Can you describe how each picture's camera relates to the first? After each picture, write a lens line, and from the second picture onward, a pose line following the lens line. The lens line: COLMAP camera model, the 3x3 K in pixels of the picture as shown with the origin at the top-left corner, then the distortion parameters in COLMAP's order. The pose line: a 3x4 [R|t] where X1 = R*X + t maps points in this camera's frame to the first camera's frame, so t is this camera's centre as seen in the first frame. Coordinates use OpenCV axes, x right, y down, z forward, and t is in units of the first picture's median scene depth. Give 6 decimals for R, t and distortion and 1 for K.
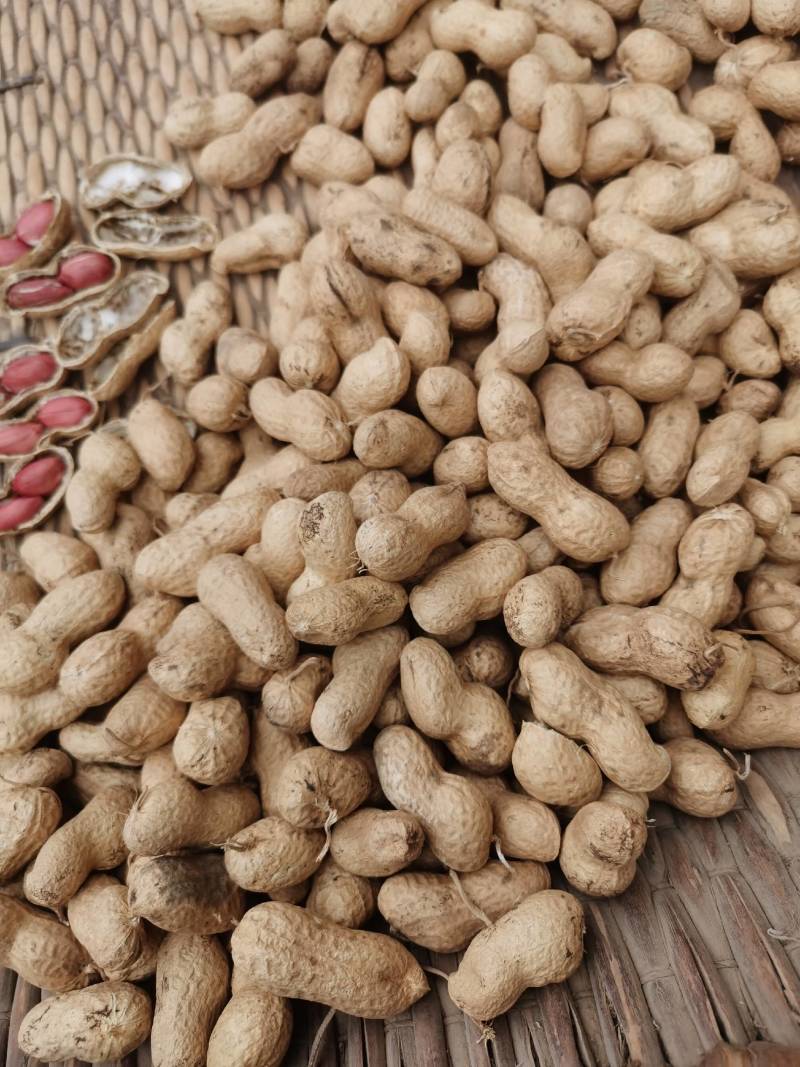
lens RADIAL K [[848.7, 0, 404.2], [0, 848.7, 531.2], [0, 0, 1]] dist [0.016744, -0.035580]
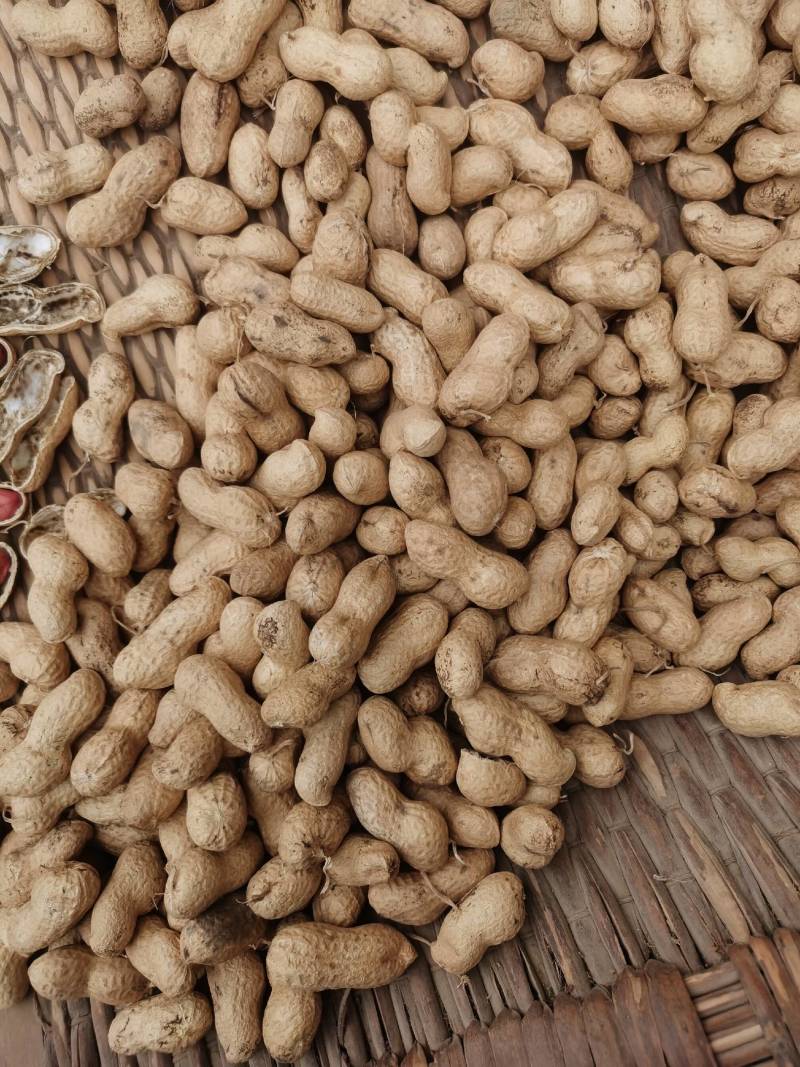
lens RADIAL K [[848.7, 0, 400.2], [0, 848.7, 526.2], [0, 0, 1]] dist [0.016744, -0.035580]
pose [[0.981255, -0.156625, 0.112283, -0.032579], [0.121363, 0.954818, 0.271281, -0.375236], [-0.149699, -0.252569, 0.955928, -0.090396]]
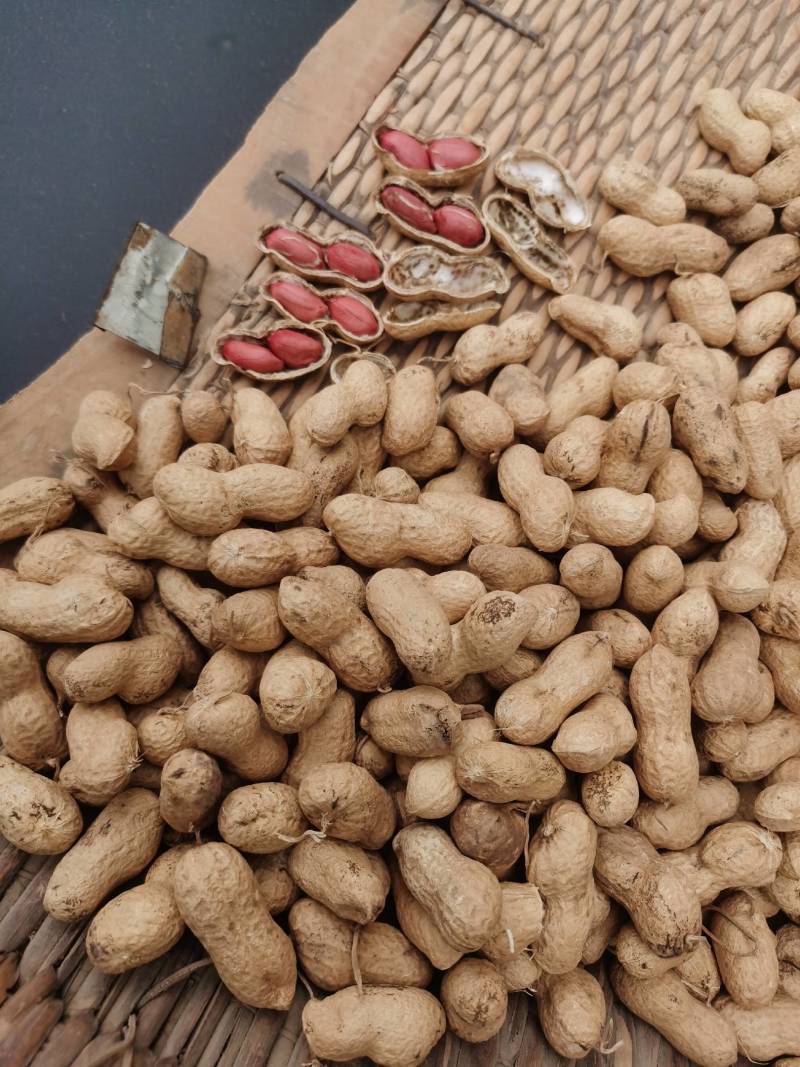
lens RADIAL K [[848.7, 0, 390.4], [0, 848.7, 532.4], [0, 0, 1]] dist [0.016744, -0.035580]
pose [[0.731457, 0.681027, 0.034234, -0.246671], [-0.681636, 0.731629, 0.009592, 0.012522], [-0.018514, -0.030351, 0.999368, -0.038577]]
